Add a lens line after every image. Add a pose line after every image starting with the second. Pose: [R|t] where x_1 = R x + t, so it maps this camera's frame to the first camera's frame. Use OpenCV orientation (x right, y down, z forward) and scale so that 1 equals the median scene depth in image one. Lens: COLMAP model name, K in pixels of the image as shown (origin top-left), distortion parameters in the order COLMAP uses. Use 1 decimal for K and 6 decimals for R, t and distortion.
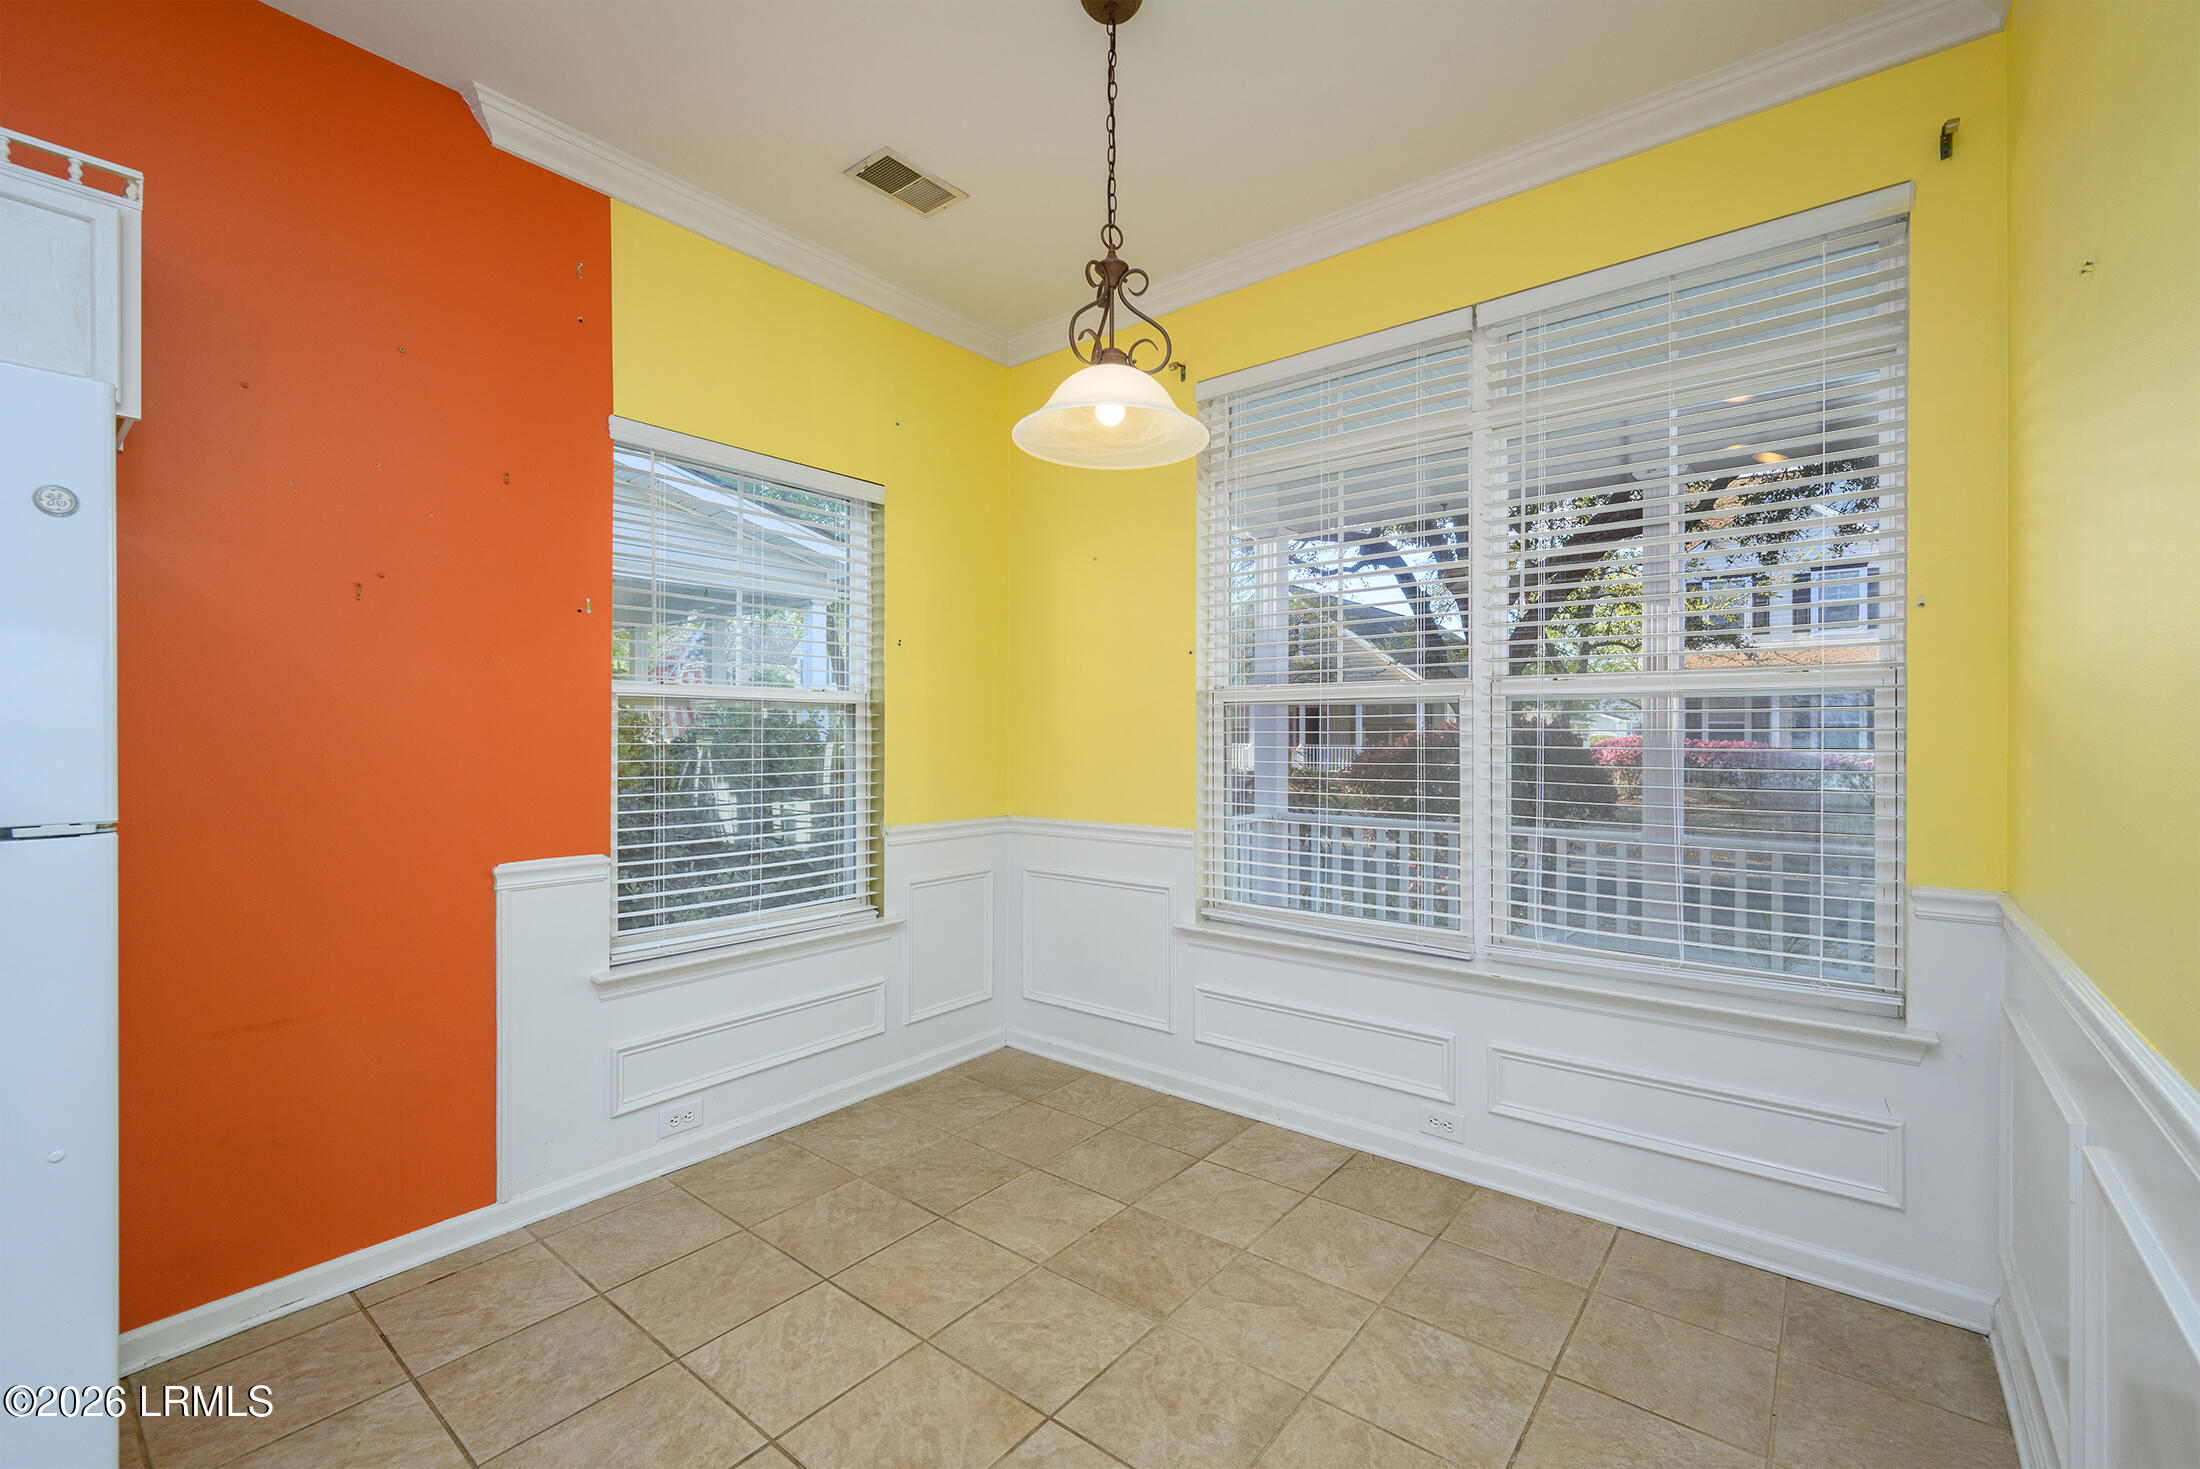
lens RADIAL K [[927.6, 0, 1111.2], [0, 927.6, 730.6], [0, 0, 1]] dist [0.001389, -0.000551]
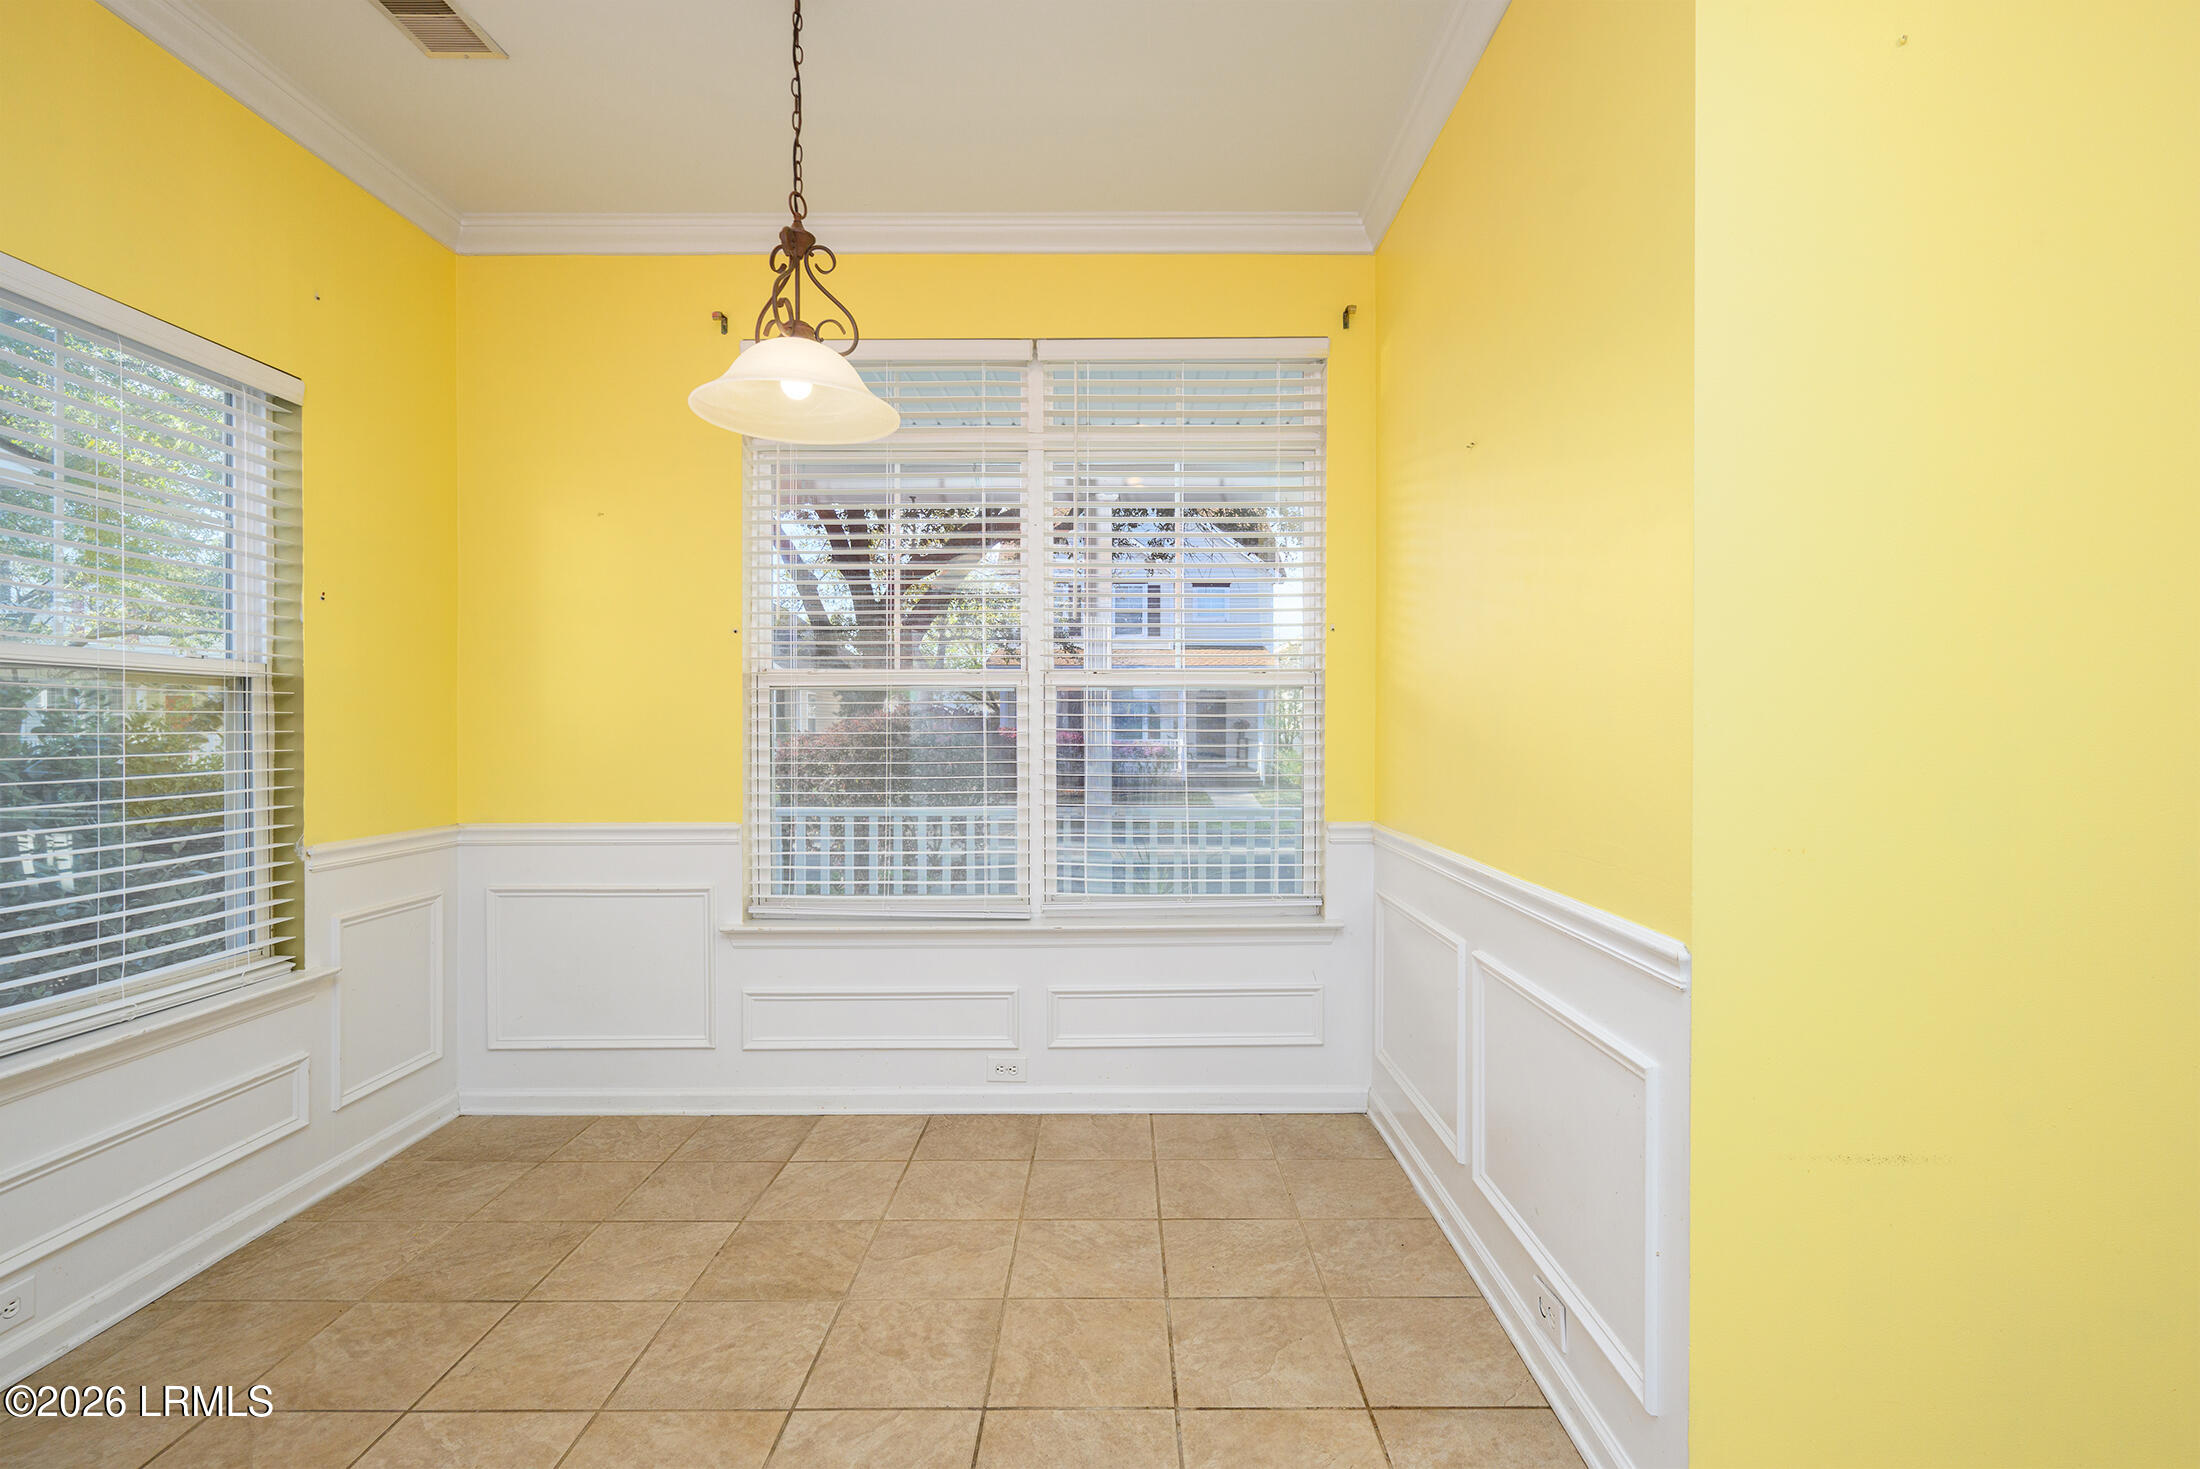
lens RADIAL K [[1018.3, 0, 1117.6], [0, 1018.3, 730.7], [0, 0, 1]] dist [-0.001482, 0.000802]
pose [[0.782599, -0.006323, 0.622494, -0.304857], [0.000976, 0.999960, 0.008930, 0.007365], [-0.622526, -0.006381, 0.782573, -0.035869]]
